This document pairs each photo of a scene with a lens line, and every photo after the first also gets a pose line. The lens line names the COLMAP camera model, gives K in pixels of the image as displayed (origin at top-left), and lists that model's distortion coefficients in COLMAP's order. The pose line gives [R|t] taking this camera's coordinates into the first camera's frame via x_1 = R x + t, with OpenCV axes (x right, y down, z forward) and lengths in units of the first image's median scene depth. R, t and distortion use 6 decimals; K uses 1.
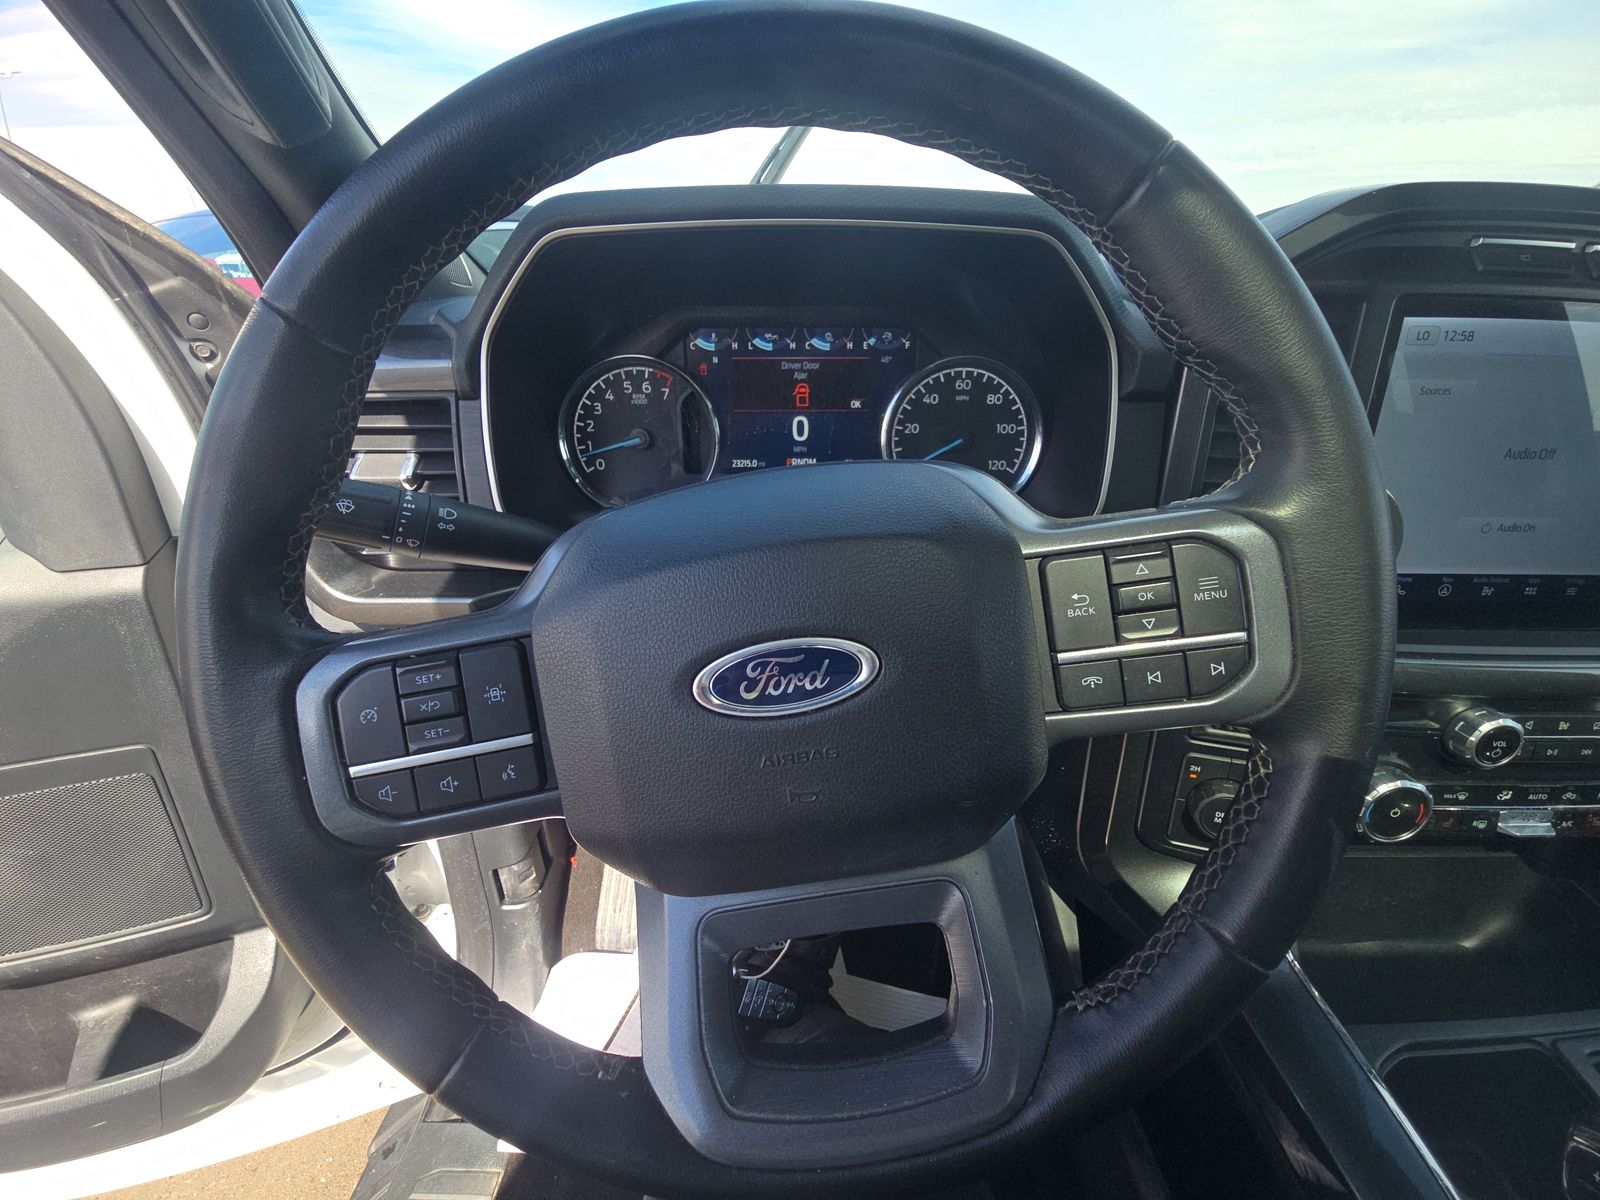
lens RADIAL K [[650.6, 0, 800.0], [0, 650.6, 600.0], [0, 0, 1]] dist [0.013351, -0.008220]
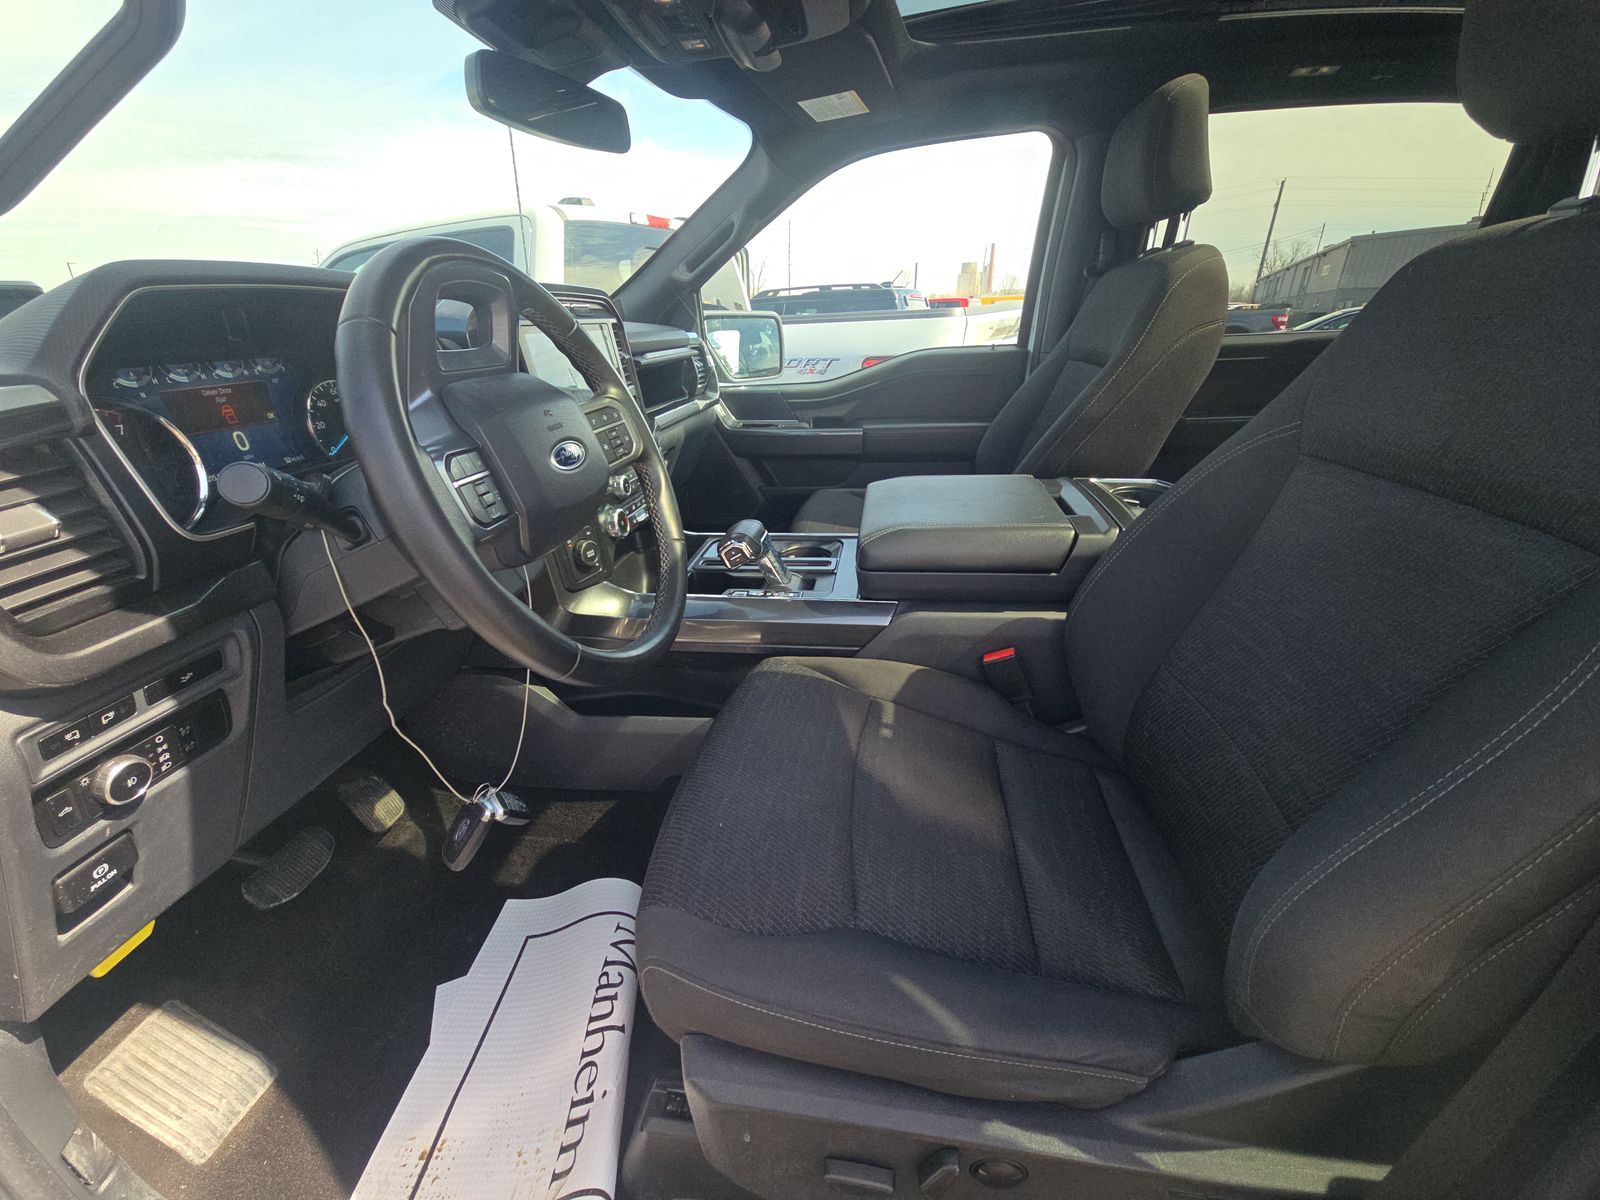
lens RADIAL K [[650.6, 0, 800.0], [0, 650.6, 600.0], [0, 0, 1]] dist [0.013351, -0.008220]
pose [[0.122125, -0.395212, 0.910436, -1.152413], [0.448271, 0.840375, 0.304668, 0.090041], [-0.885516, 0.370914, 0.279793, -0.179998]]
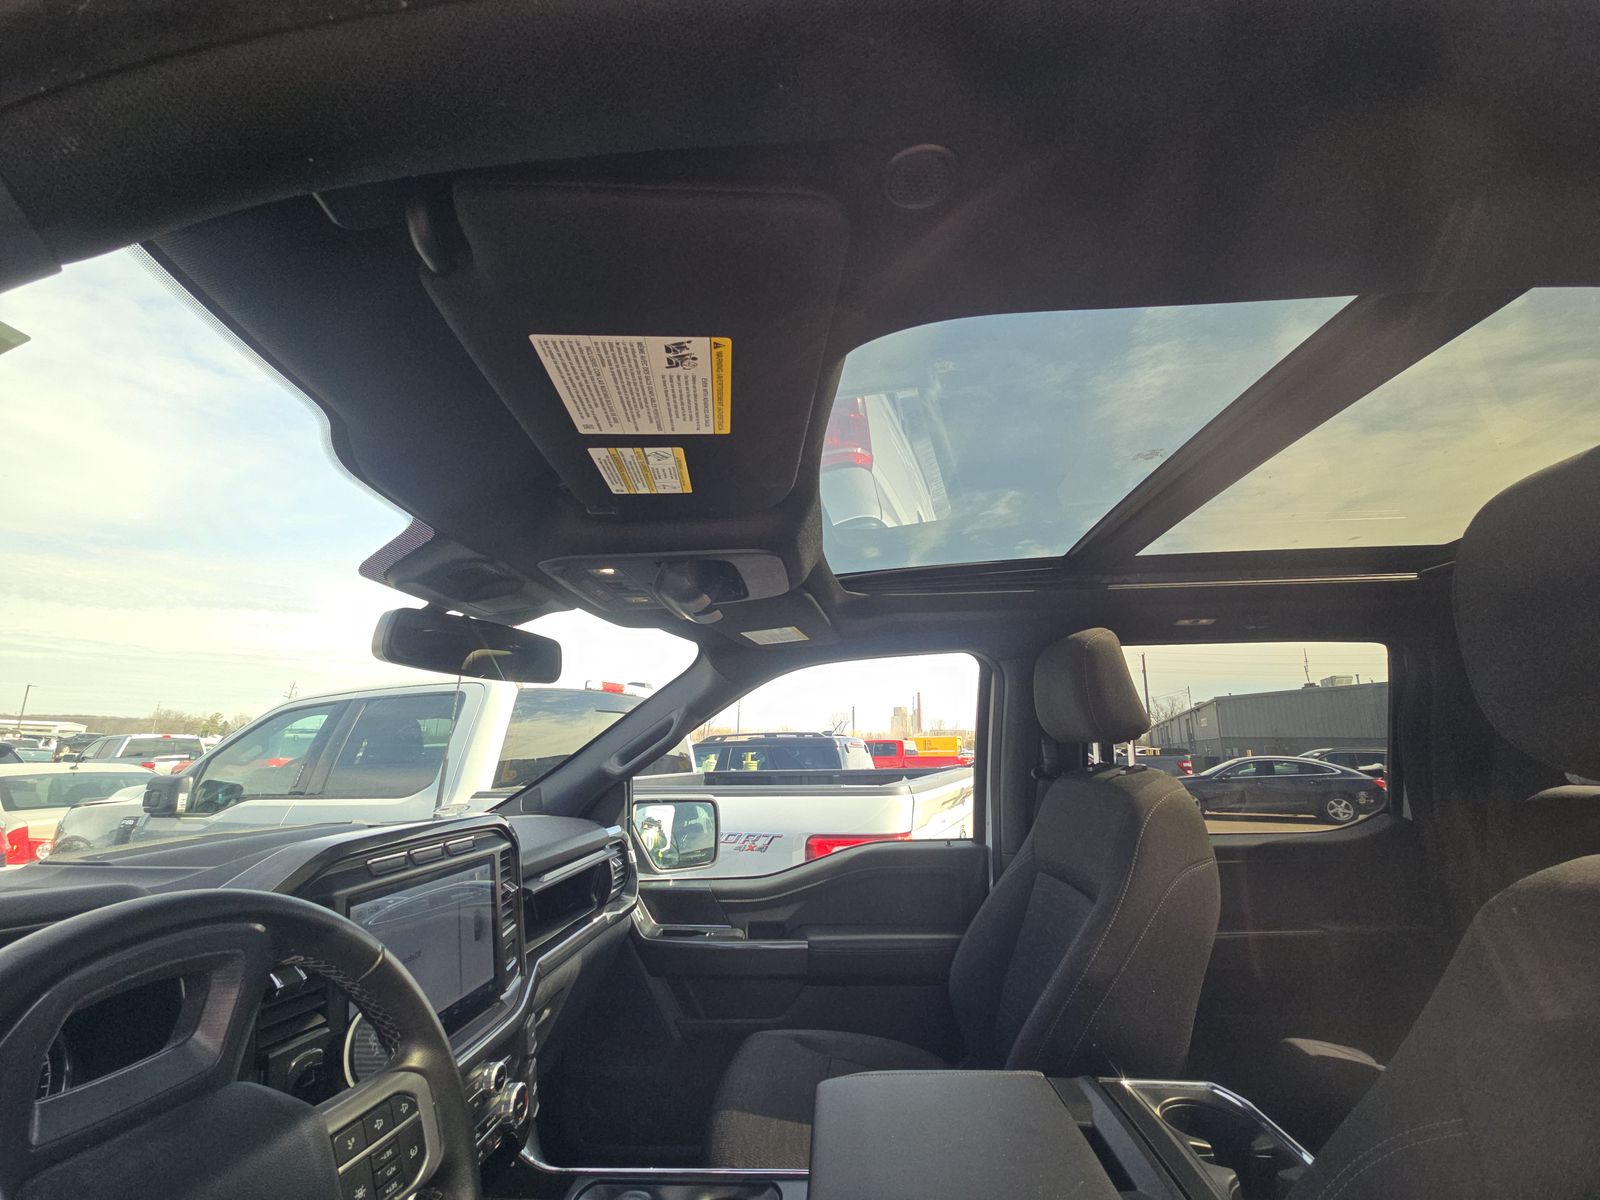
lens RADIAL K [[650.6, 0, 800.0], [0, 650.6, 600.0], [0, 0, 1]] dist [0.013351, -0.008220]
pose [[0.043965, 0.223707, 0.973664, -0.716422], [0.431877, 0.874578, -0.220442, -0.174260], [-0.900860, 0.430195, -0.058163, -0.292135]]
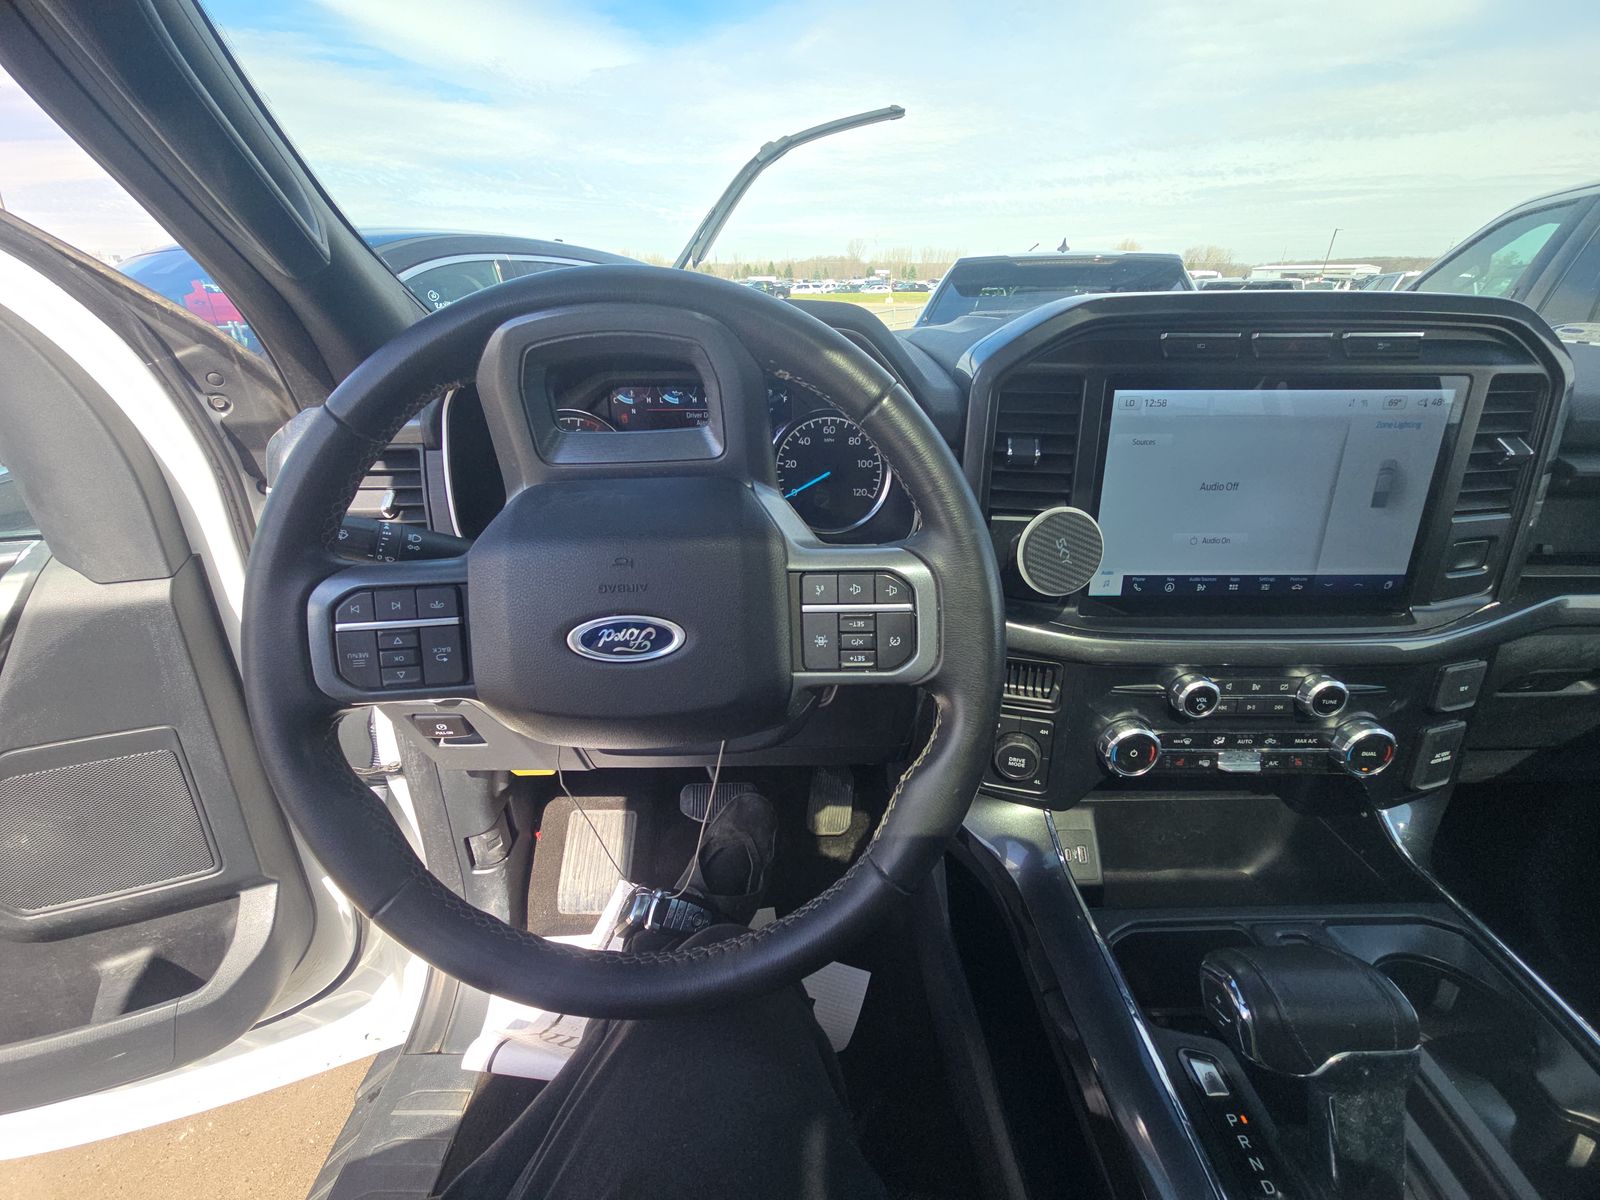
lens RADIAL K [[648.8, 0, 800.0], [0, 648.8, 600.0], [0, 0, 1]] dist [0.002853, 0.000098]
pose [[0.999764, -0.009782, 0.019392, 0.164609], [0.010004, 0.999886, -0.011342, 0.015229], [-0.019279, 0.011533, 0.999748, -0.259535]]
